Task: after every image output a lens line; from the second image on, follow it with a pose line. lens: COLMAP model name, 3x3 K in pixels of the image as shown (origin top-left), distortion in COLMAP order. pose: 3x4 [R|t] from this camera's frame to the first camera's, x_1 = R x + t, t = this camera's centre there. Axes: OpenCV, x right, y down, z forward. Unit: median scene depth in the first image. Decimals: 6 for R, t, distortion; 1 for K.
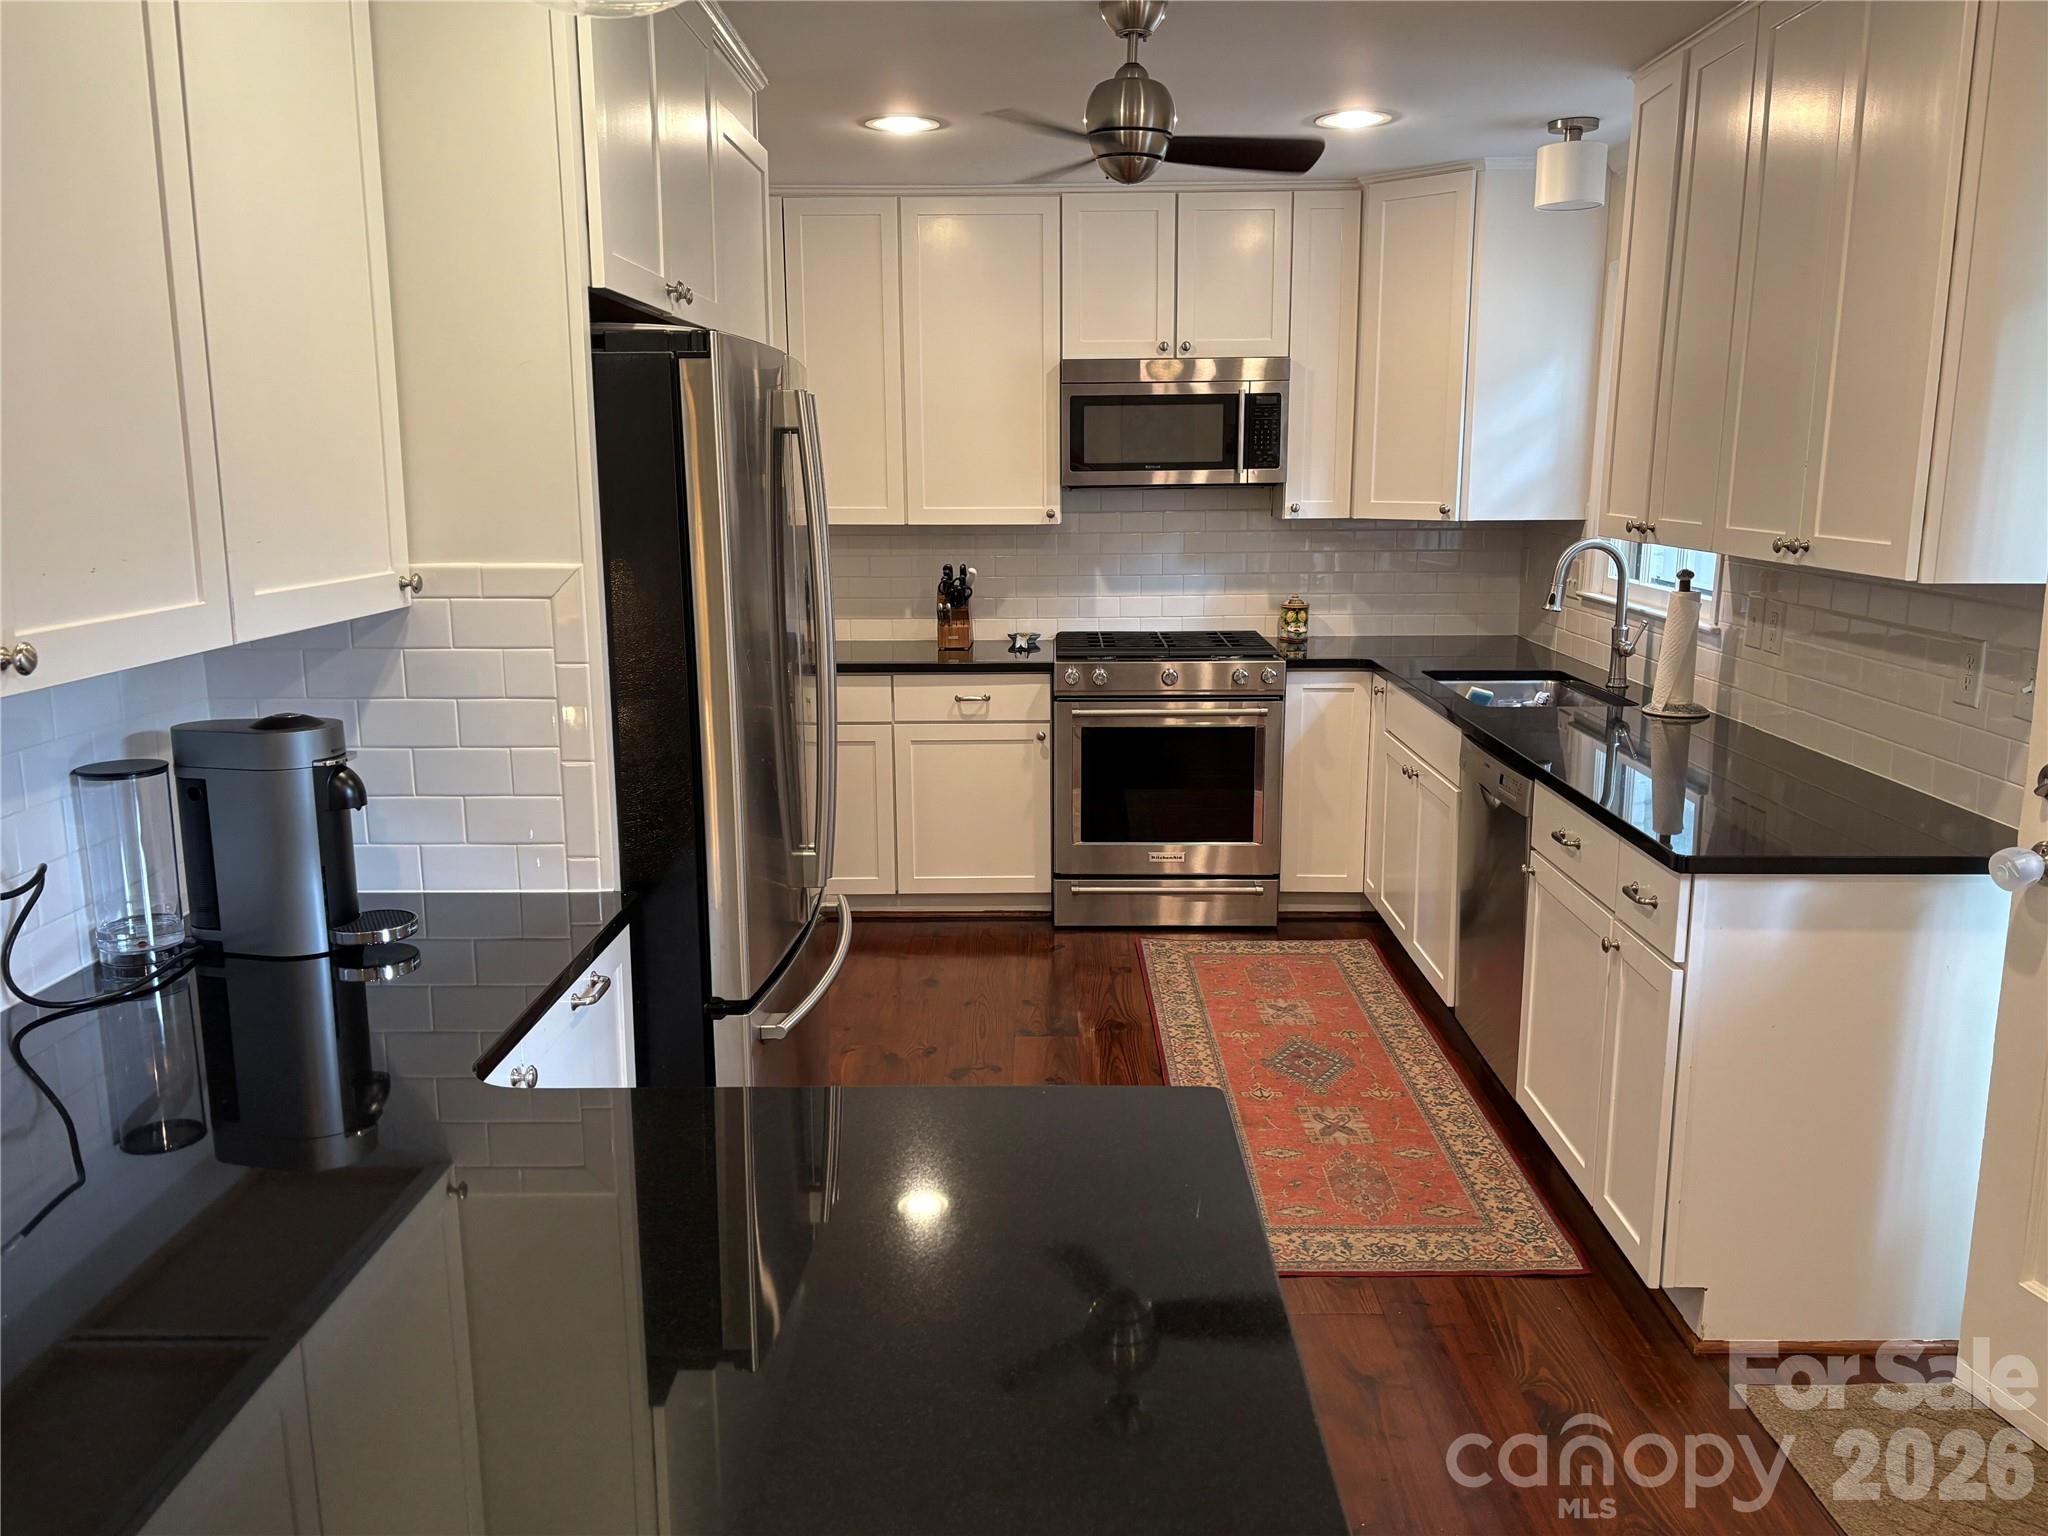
lens RADIAL K [[1579.0, 0, 1027.6], [0, 1579.0, 784.7], [0, 0, 1]] dist [0.021028, -0.034808]
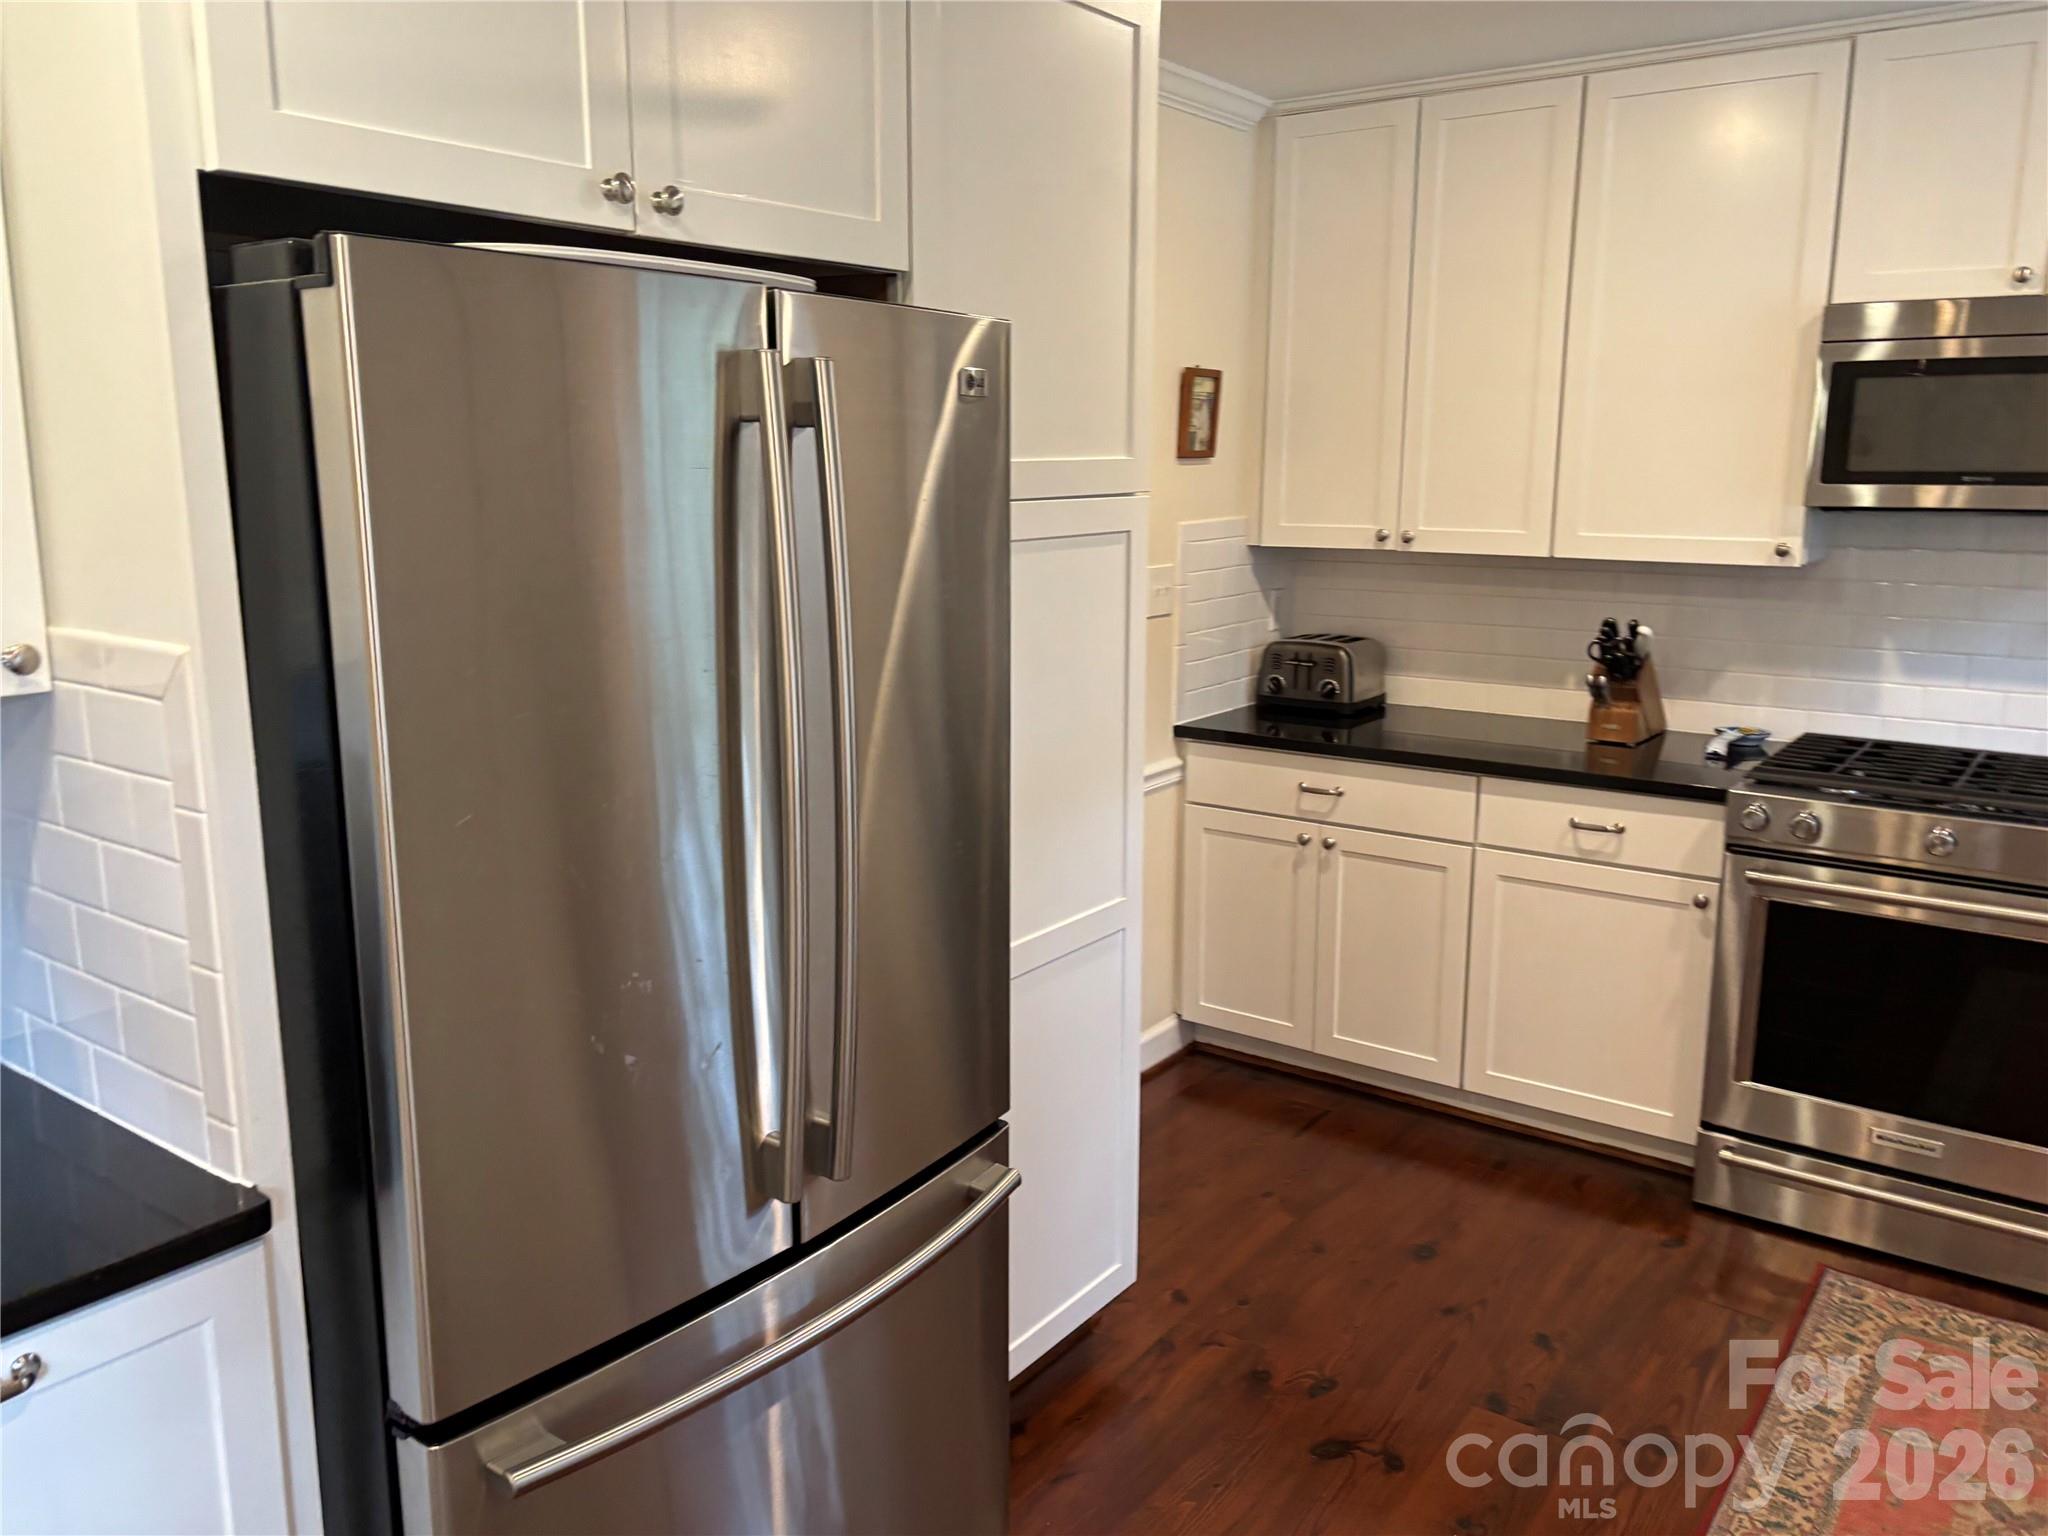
lens RADIAL K [[1579.0, 0, 985.1], [0, 1579.0, 762.1], [0, 0, 1]] dist [0.021028, -0.034808]
pose [[0.801054, 0.120000, -0.586440, 0.143231], [-0.125179, 0.991621, 0.031921, -0.070306], [0.585357, 0.047840, 0.809363, 0.319397]]
